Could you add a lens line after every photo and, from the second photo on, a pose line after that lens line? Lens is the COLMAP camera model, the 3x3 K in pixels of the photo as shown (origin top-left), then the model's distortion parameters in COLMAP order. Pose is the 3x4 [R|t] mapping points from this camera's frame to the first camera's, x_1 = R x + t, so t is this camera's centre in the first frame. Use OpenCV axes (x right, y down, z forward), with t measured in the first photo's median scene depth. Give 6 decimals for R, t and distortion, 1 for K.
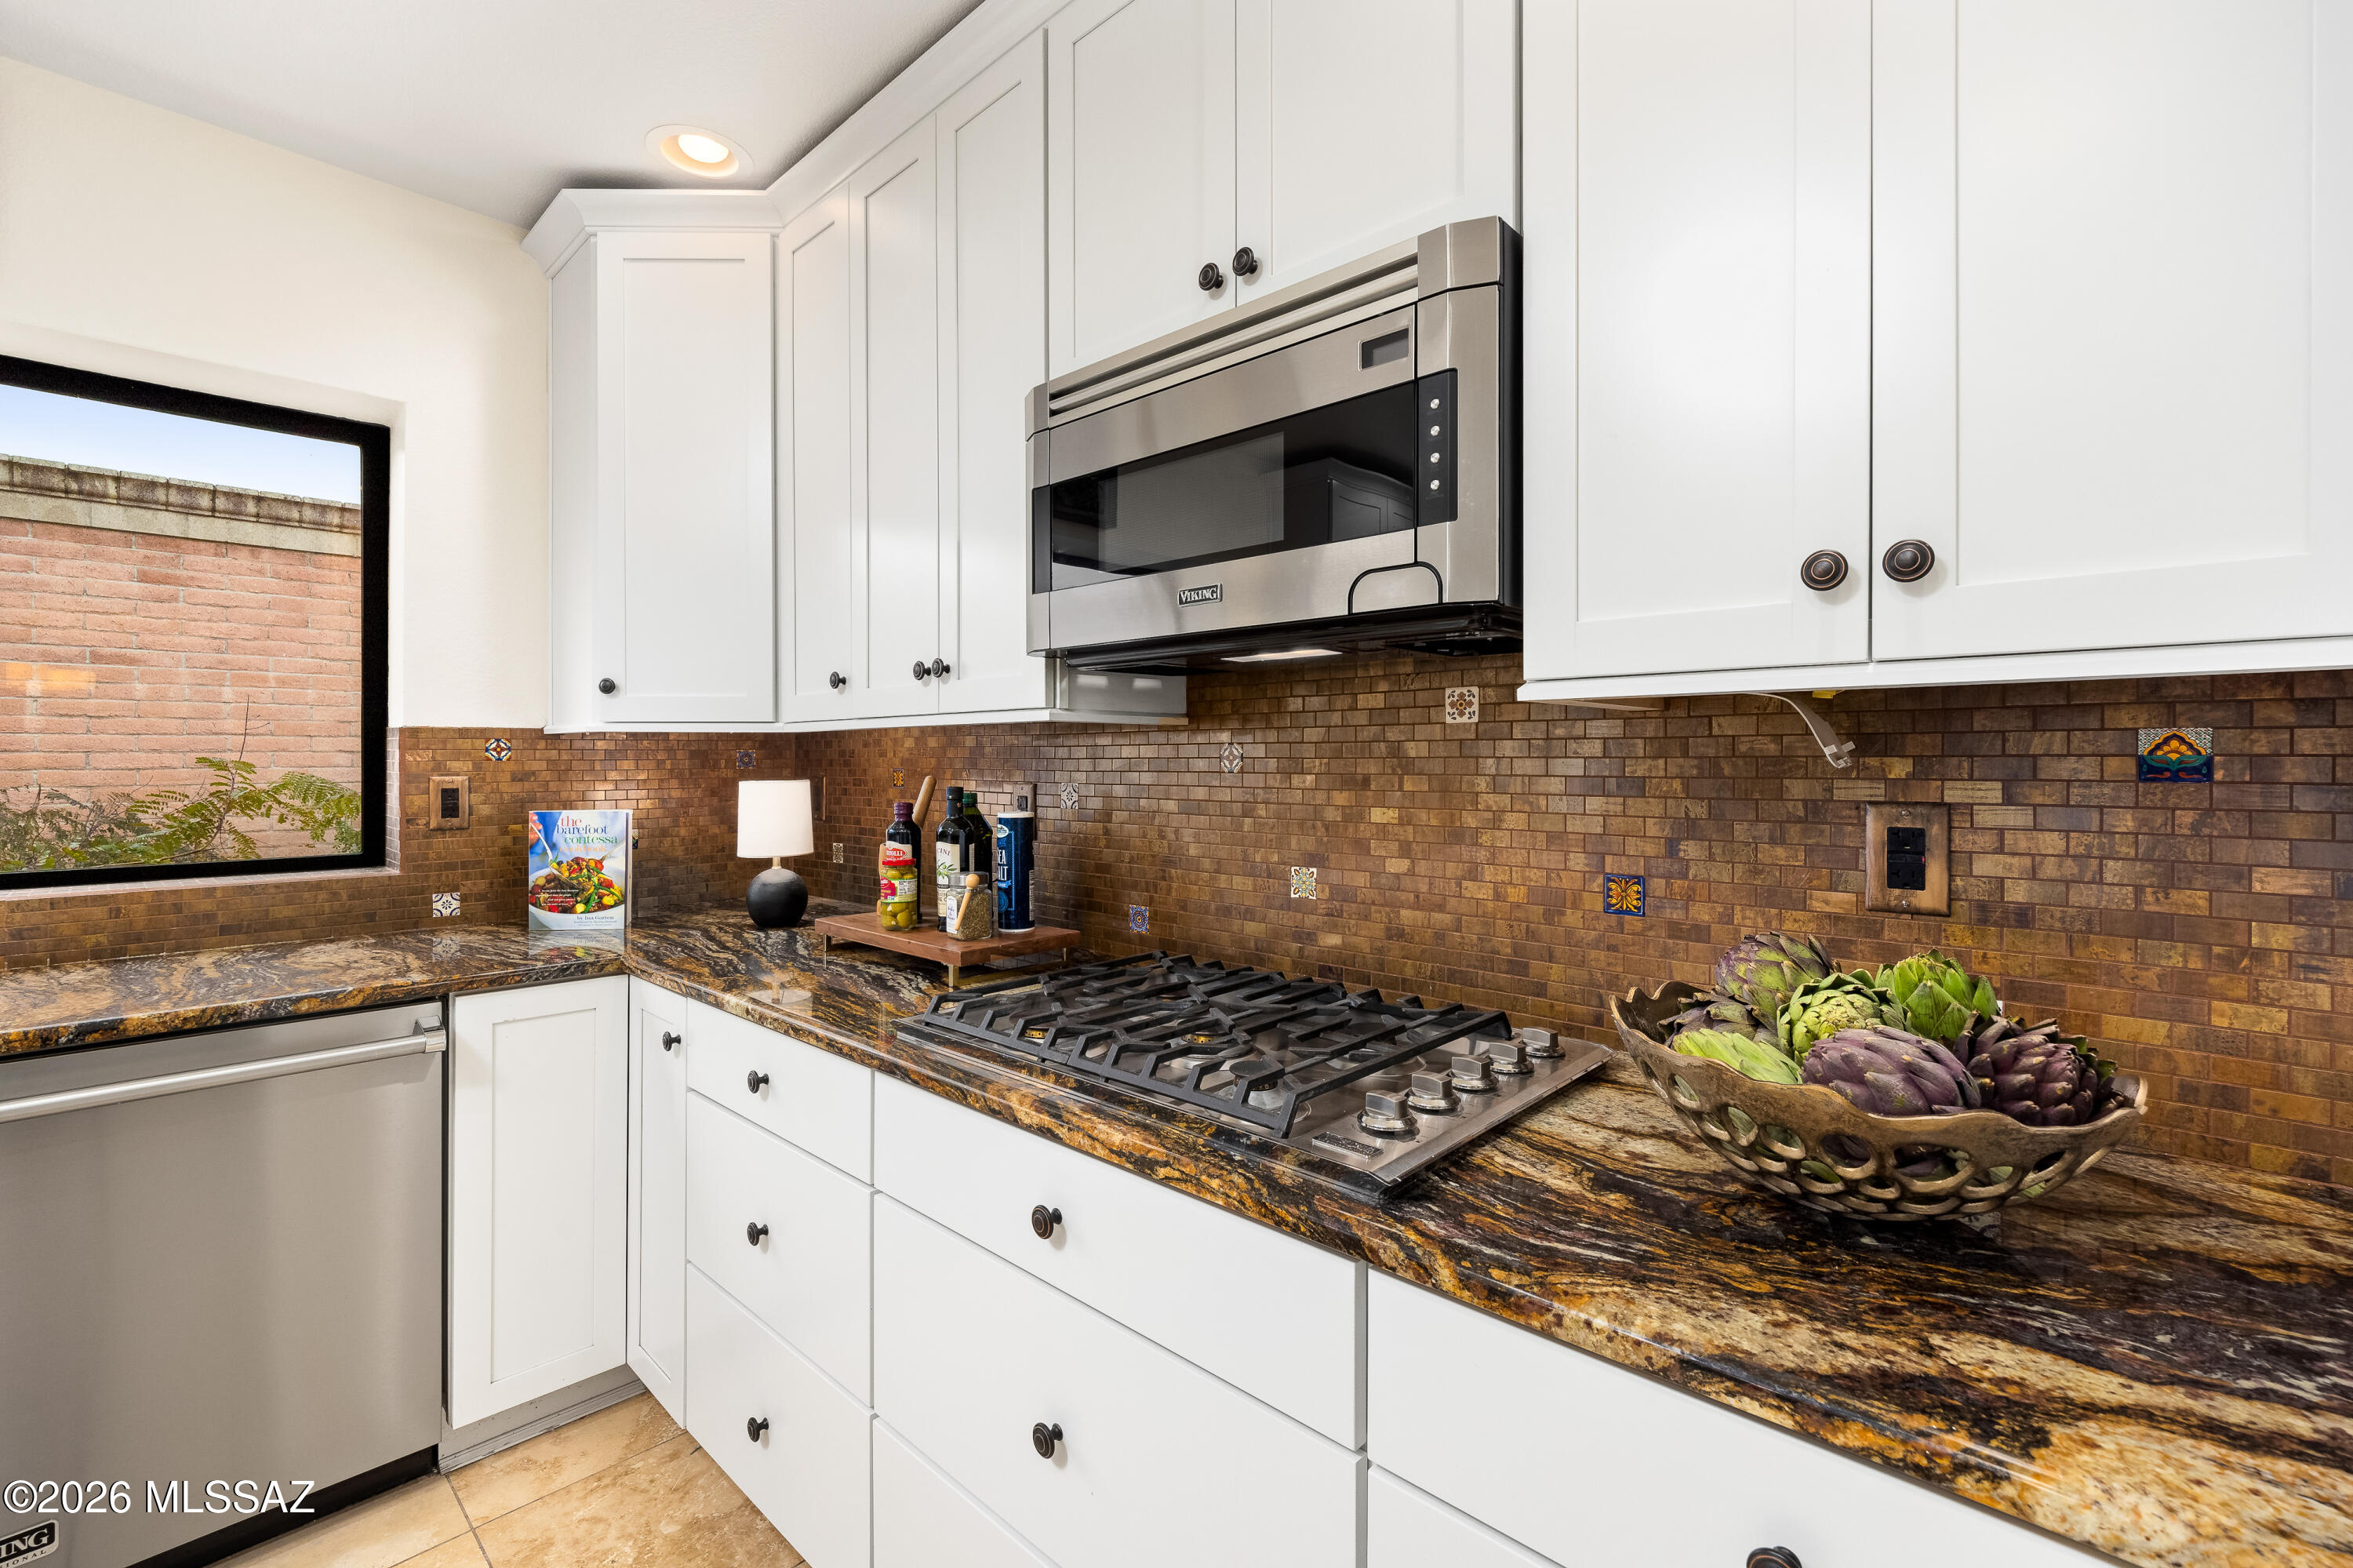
lens RADIAL K [[1009.9, 0, 1157.6], [0, 1009.9, 760.5], [0, 0, 1]] dist [0.000141, 0.000294]
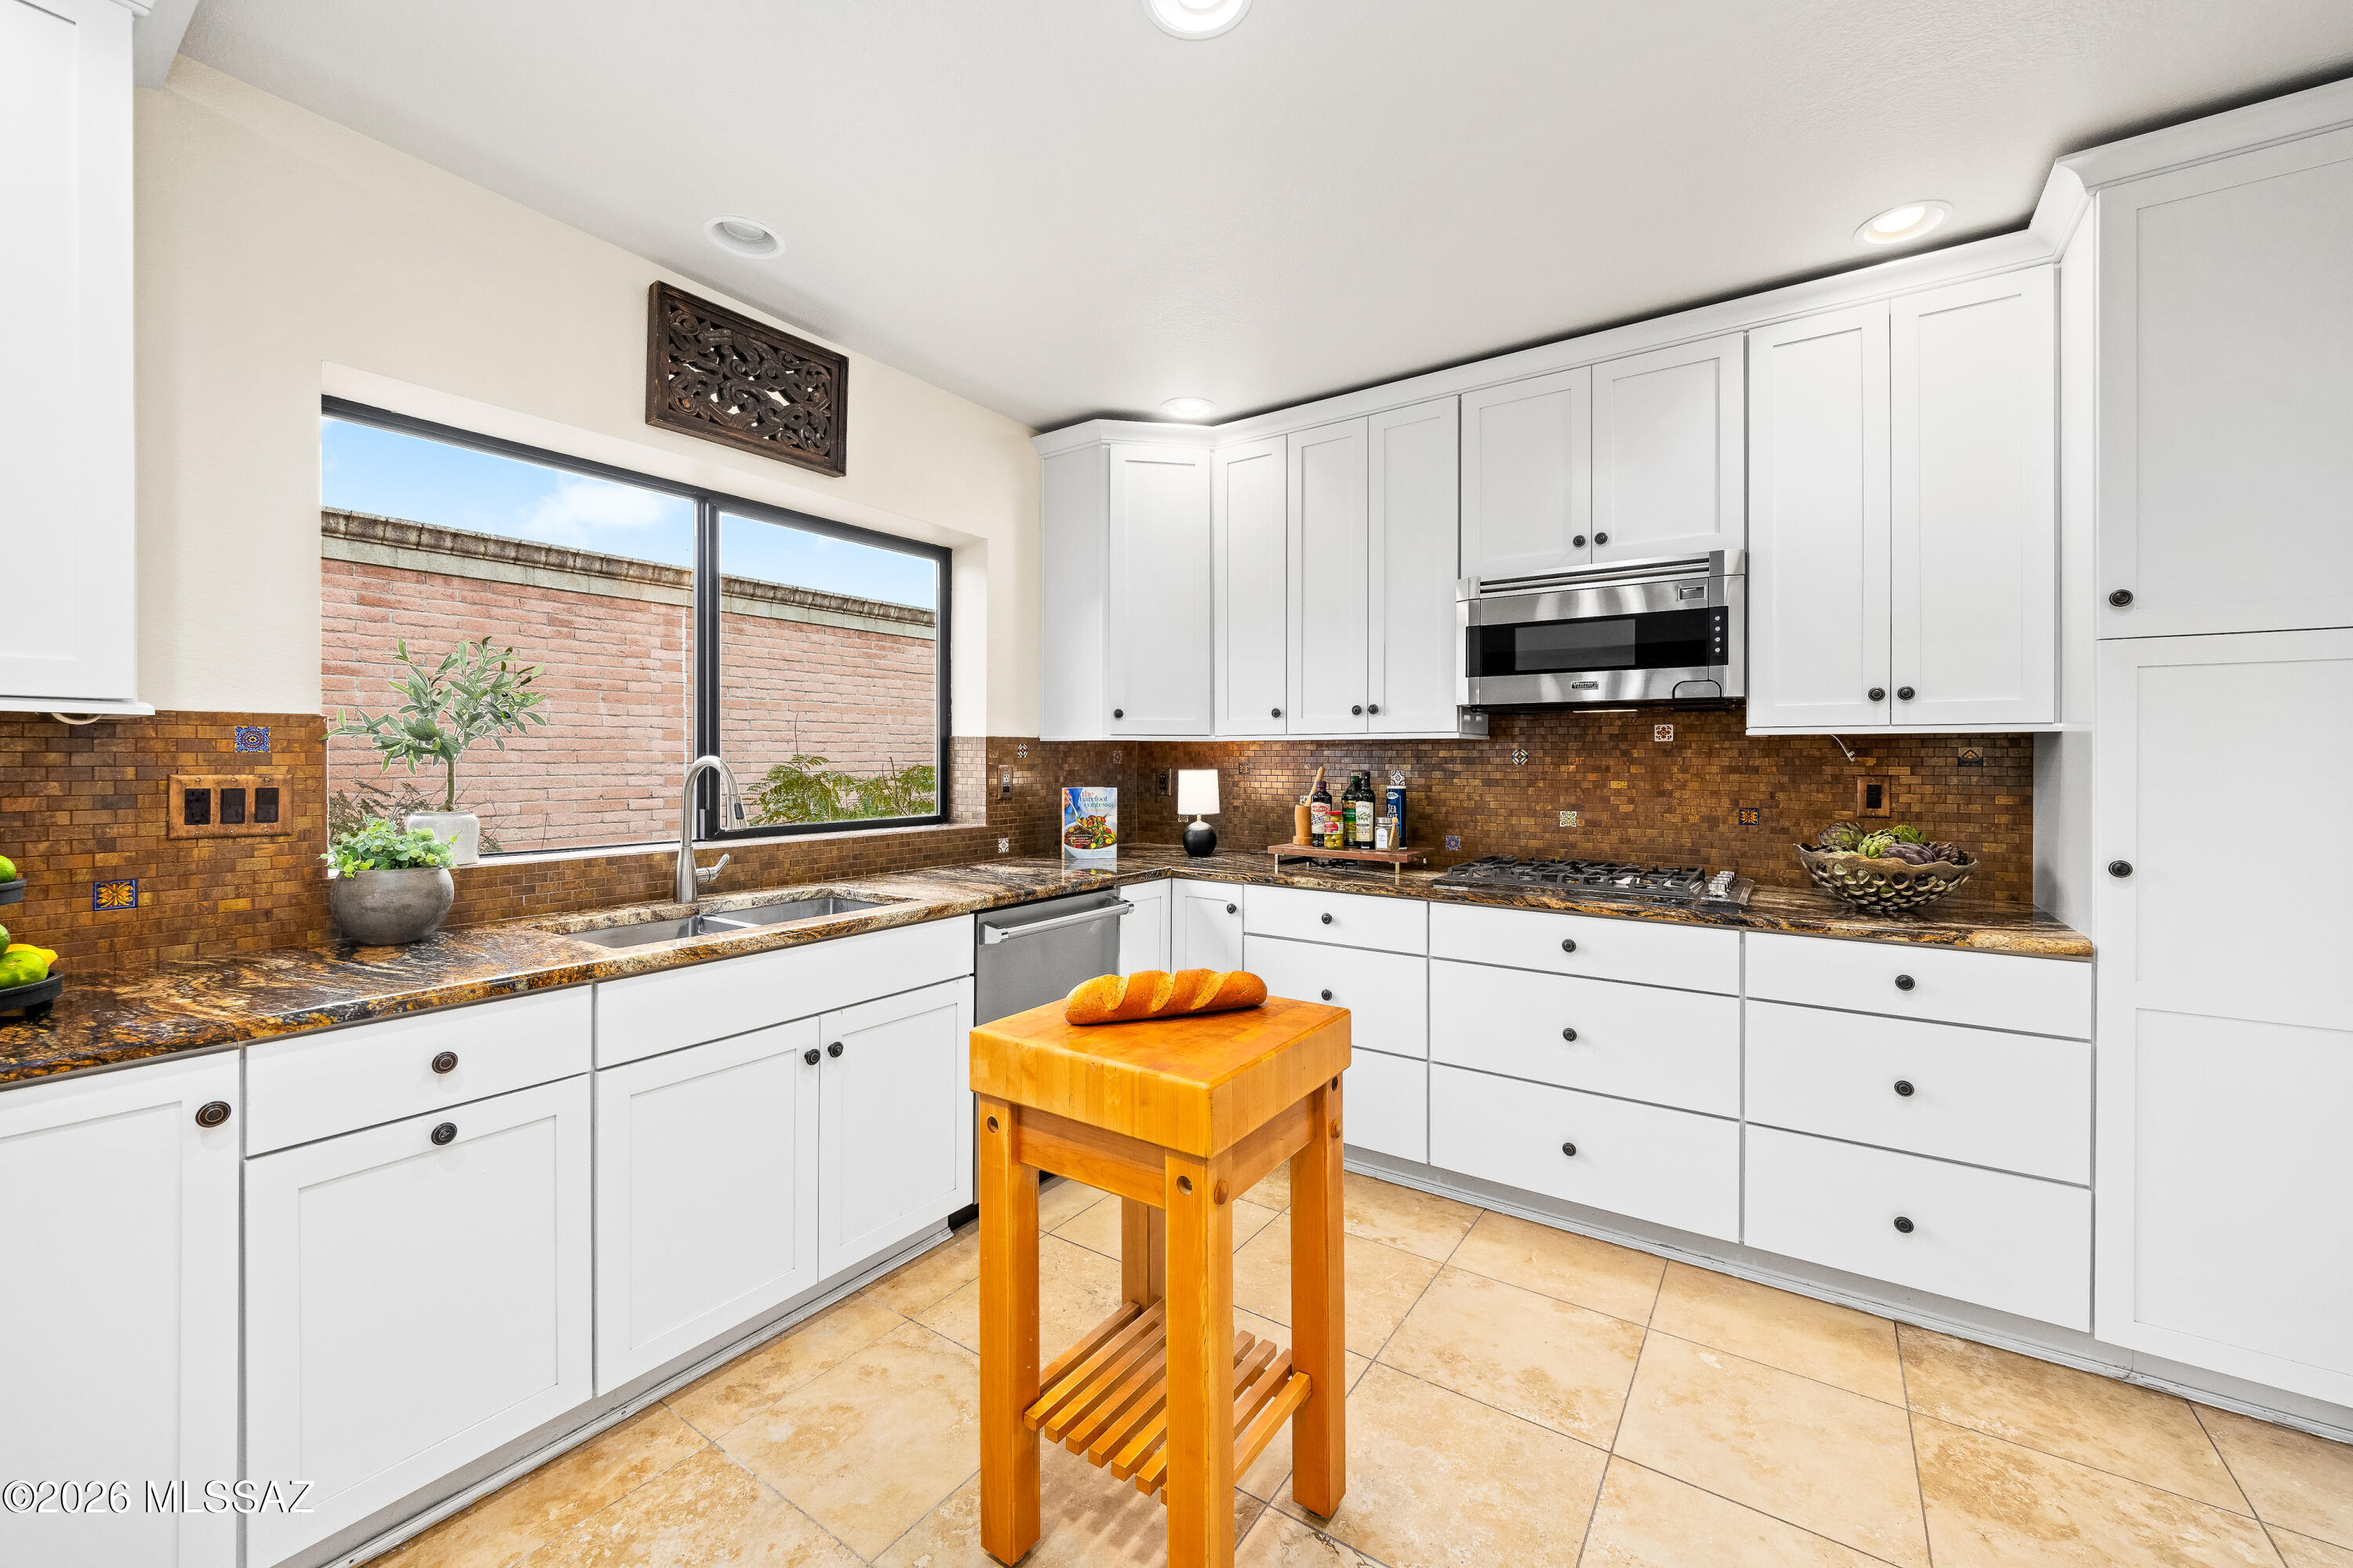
lens RADIAL K [[892.7, 0, 1174.5], [0, 892.7, 758.9], [0, 0, 1]] dist [-0.003071, -0.000725]
pose [[0.989118, 0.002350, 0.147105, -0.693535], [-0.002287, 0.999997, -0.000595, 0.003015], [-0.147106, 0.000252, 0.989121, -0.503921]]
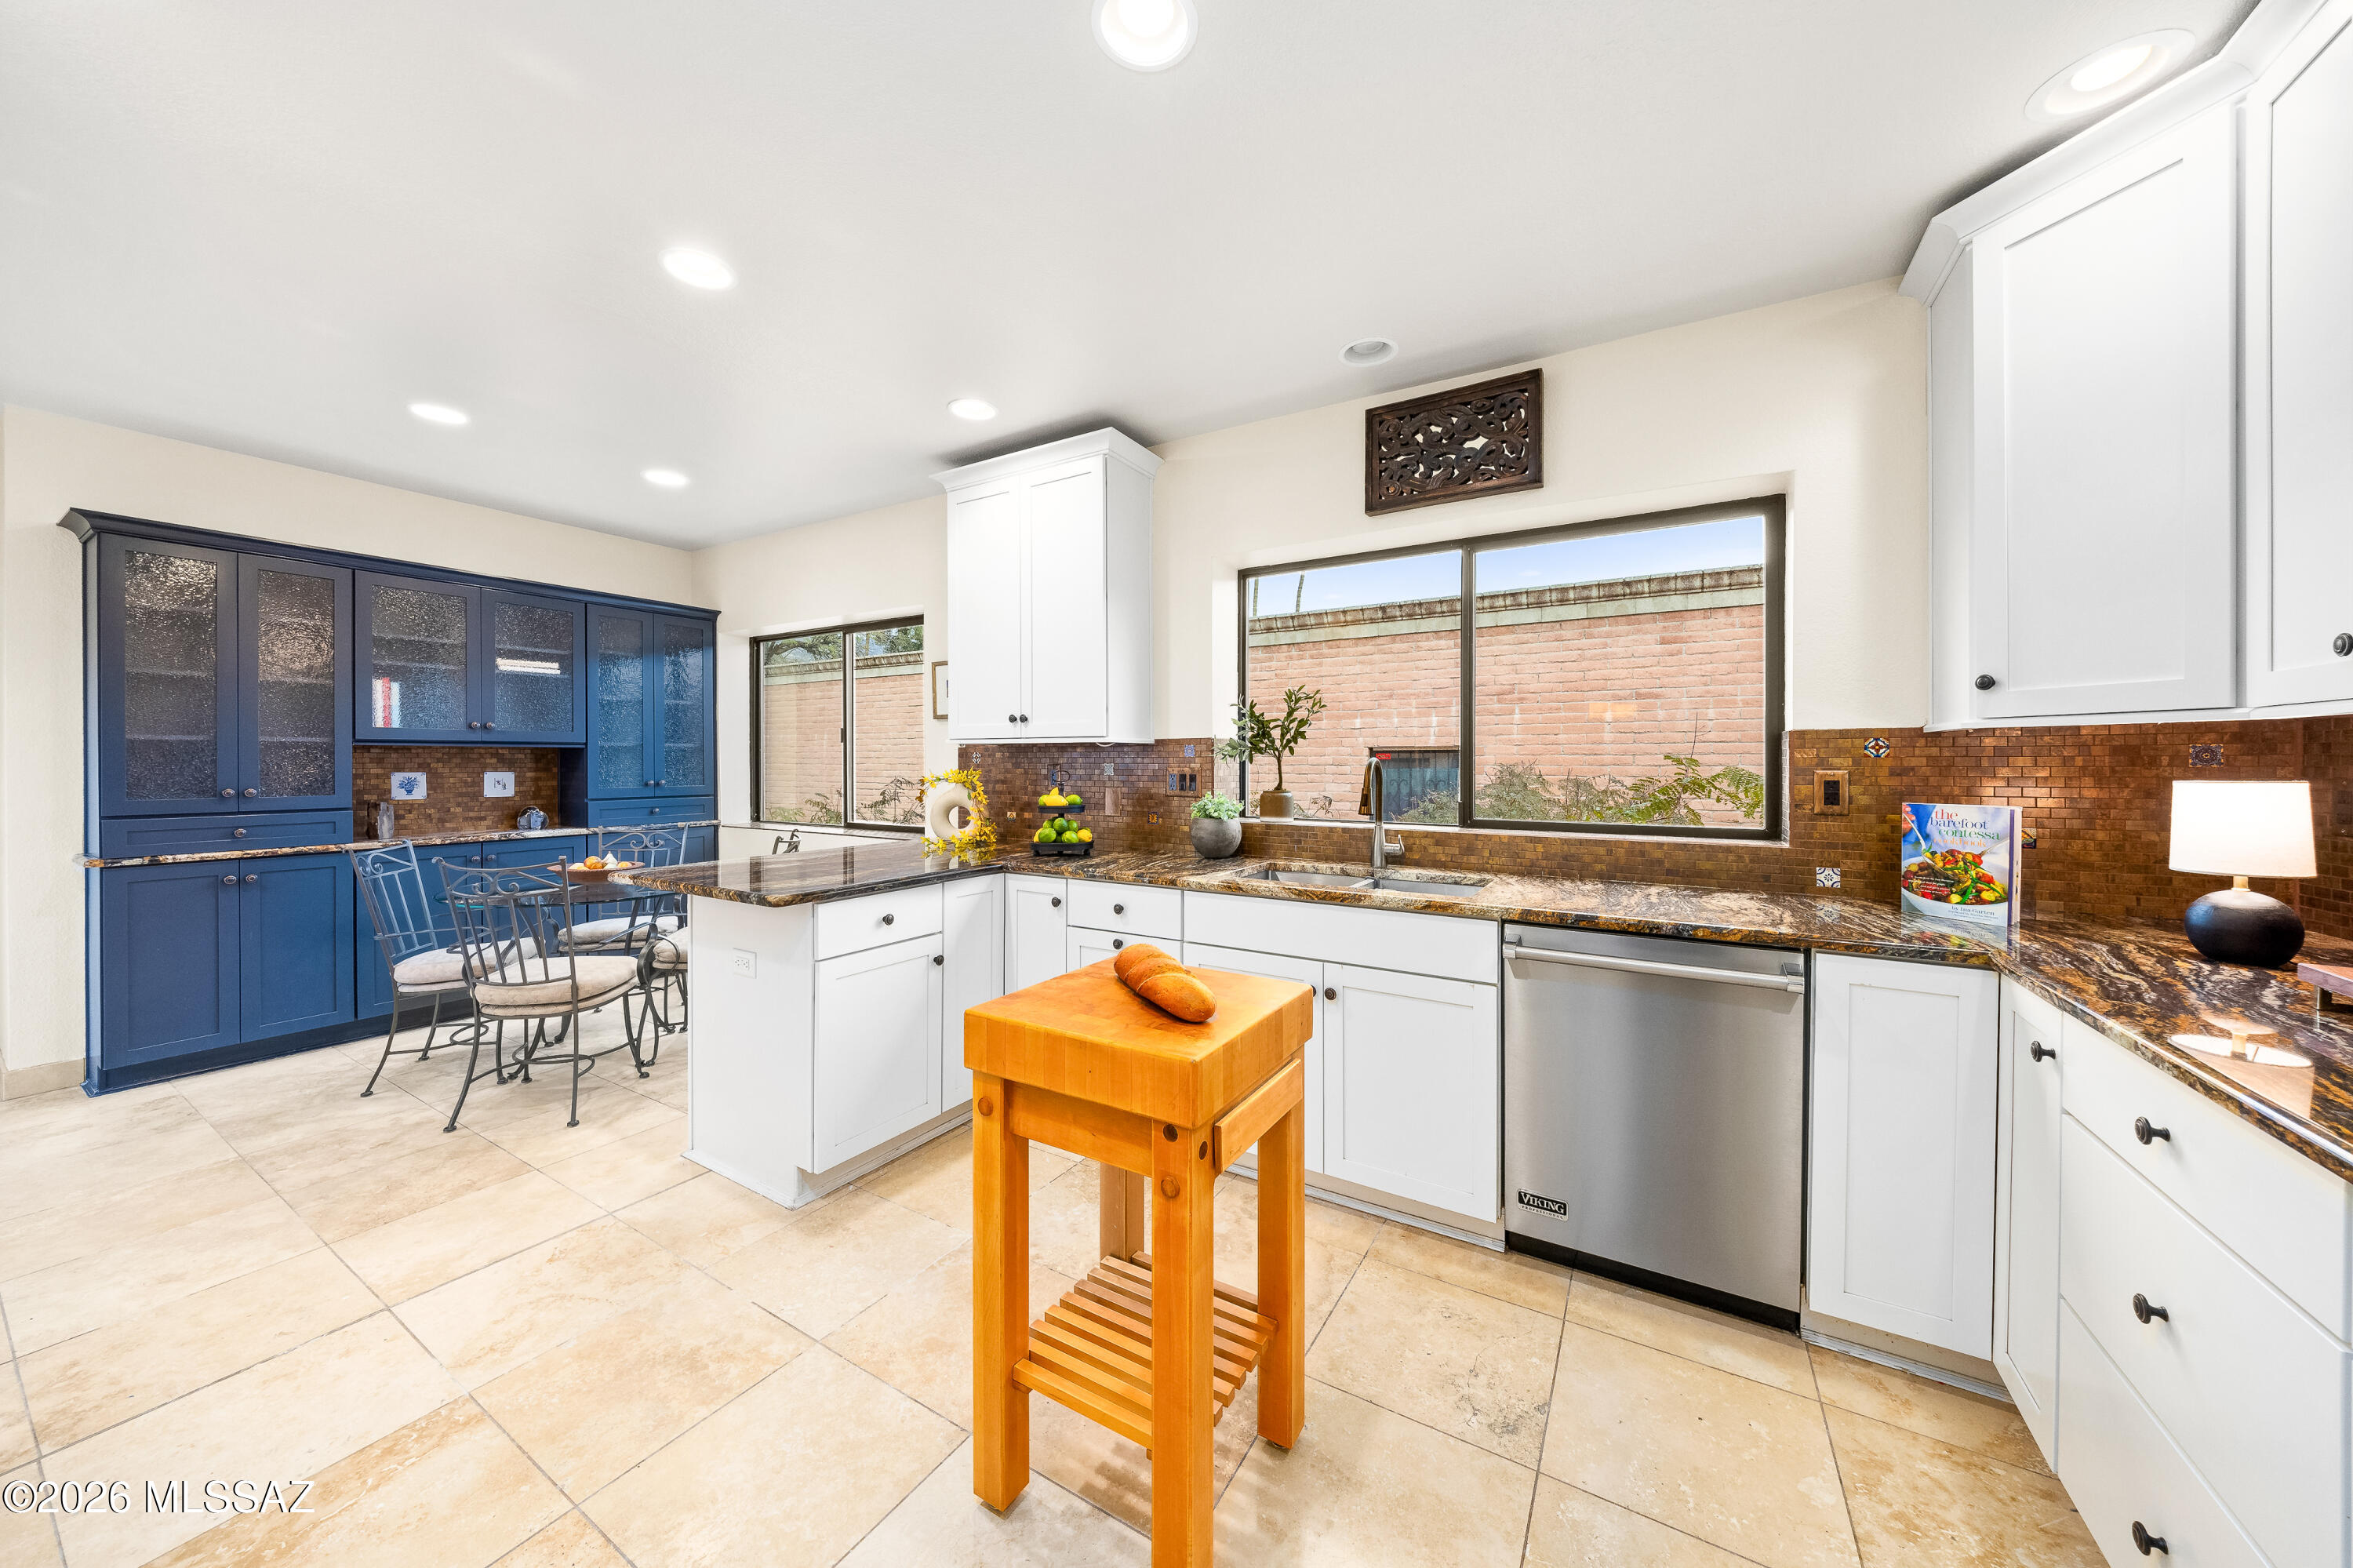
lens RADIAL K [[801.2, 0, 1184.2], [0, 801.2, 762.9], [0, 0, 1]] dist [-0.005635, 0.000000]
pose [[0.227705, 0.003481, -0.973724, 0.046998], [-0.001917, 0.999993, 0.003127, 0.005865], [0.973728, 0.001154, 0.227710, 0.044416]]
